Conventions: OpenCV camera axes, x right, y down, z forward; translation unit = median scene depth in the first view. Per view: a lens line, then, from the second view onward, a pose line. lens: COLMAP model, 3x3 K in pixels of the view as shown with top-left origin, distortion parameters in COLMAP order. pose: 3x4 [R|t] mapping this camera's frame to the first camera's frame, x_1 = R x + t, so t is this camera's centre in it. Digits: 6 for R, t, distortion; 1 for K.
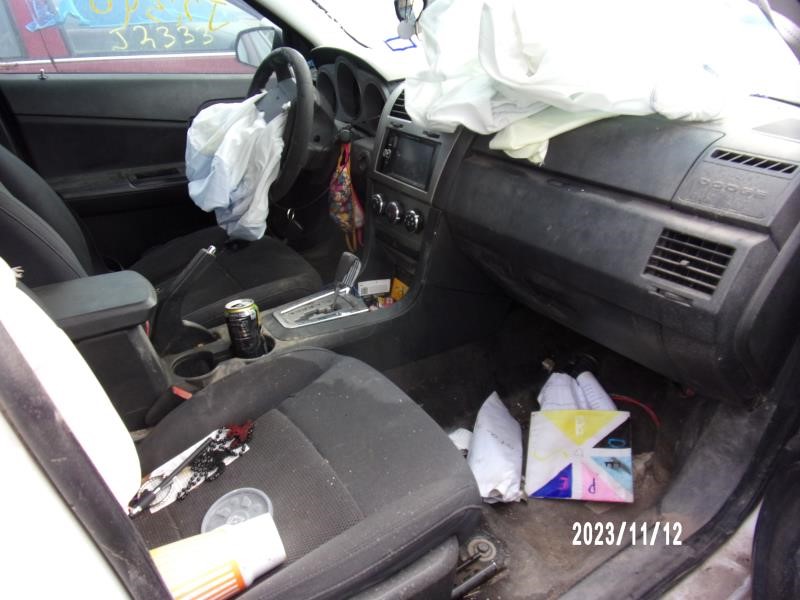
lens RADIAL K [[579.0, 0, 400.0], [0, 579.0, 300.0], [0, 0, 1]] dist [-0.024491, -0.002465]
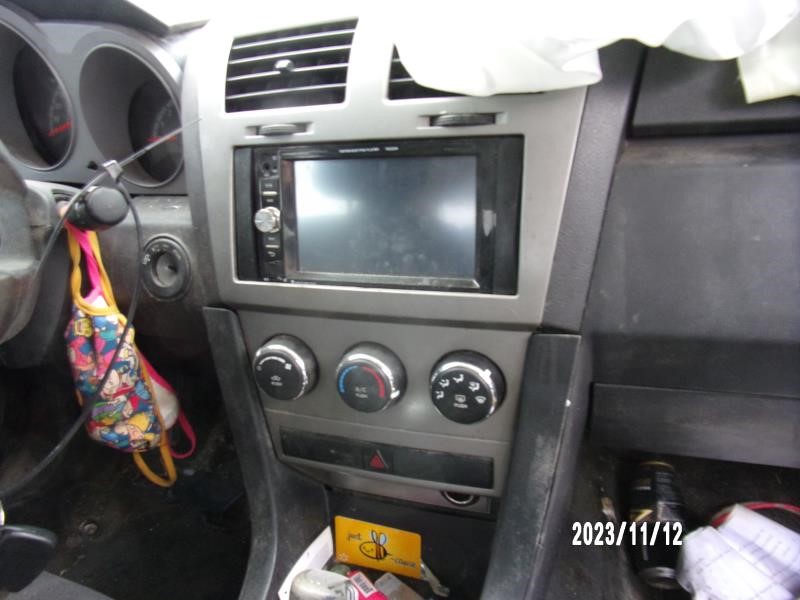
lens RADIAL K [[579.0, 0, 400.0], [0, 579.0, 300.0], [0, 0, 1]] dist [-0.024491, -0.002465]
pose [[0.789176, -0.322584, 0.522629, -0.140696], [0.360929, 0.932100, 0.030316, -0.181548], [-0.496922, 0.164707, 0.852021, 0.644556]]
